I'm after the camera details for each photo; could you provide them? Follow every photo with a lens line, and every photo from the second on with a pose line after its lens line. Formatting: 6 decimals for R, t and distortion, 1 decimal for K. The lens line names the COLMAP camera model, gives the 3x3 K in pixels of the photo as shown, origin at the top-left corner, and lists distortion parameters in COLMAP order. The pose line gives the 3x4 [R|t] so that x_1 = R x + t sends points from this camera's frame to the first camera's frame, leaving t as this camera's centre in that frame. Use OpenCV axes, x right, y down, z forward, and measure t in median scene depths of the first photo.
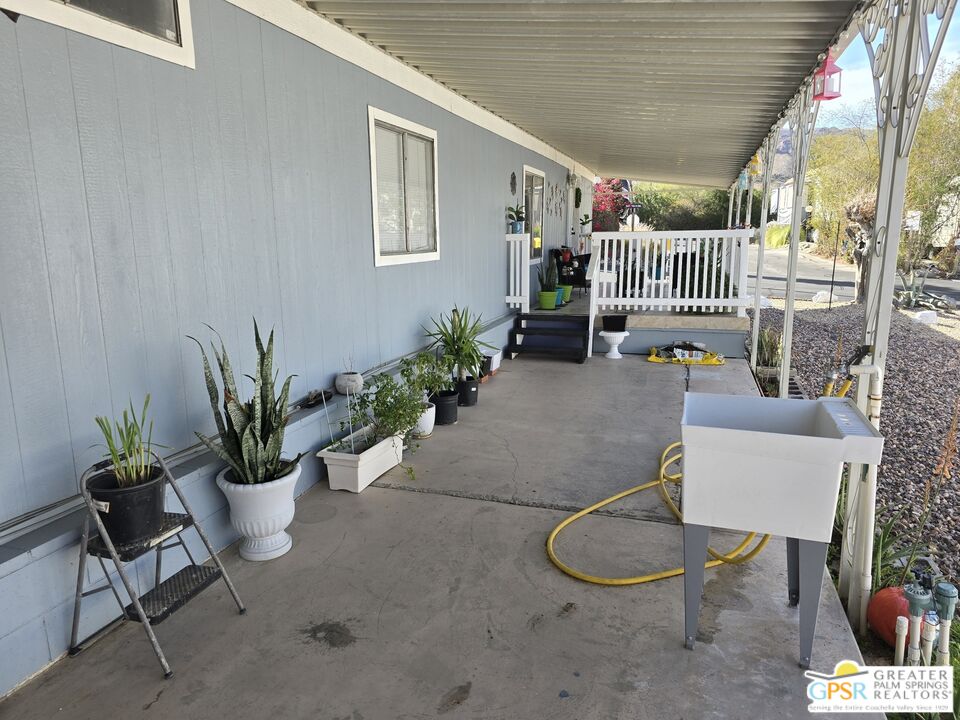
lens RADIAL K [[640.8, 0, 476.9], [0, 640.8, 356.3], [0, 0, 1]] dist [0.013826, -0.018548]
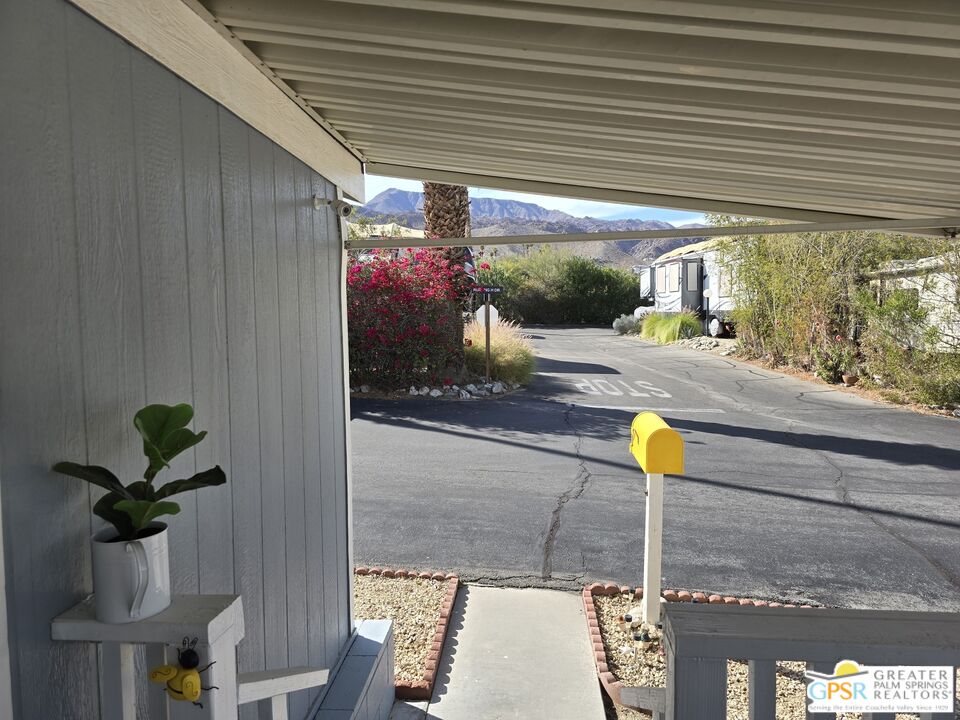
lens RADIAL K [[640.8, 0, 480.9], [0, 640.8, 359.5], [0, 0, 1]] dist [0.013826, -0.018548]
pose [[0.970003, -0.018040, 0.242424, 0.046765], [0.046029, 0.992833, -0.110293, -0.049997], [-0.238696, 0.118143, 0.963881, 0.212471]]
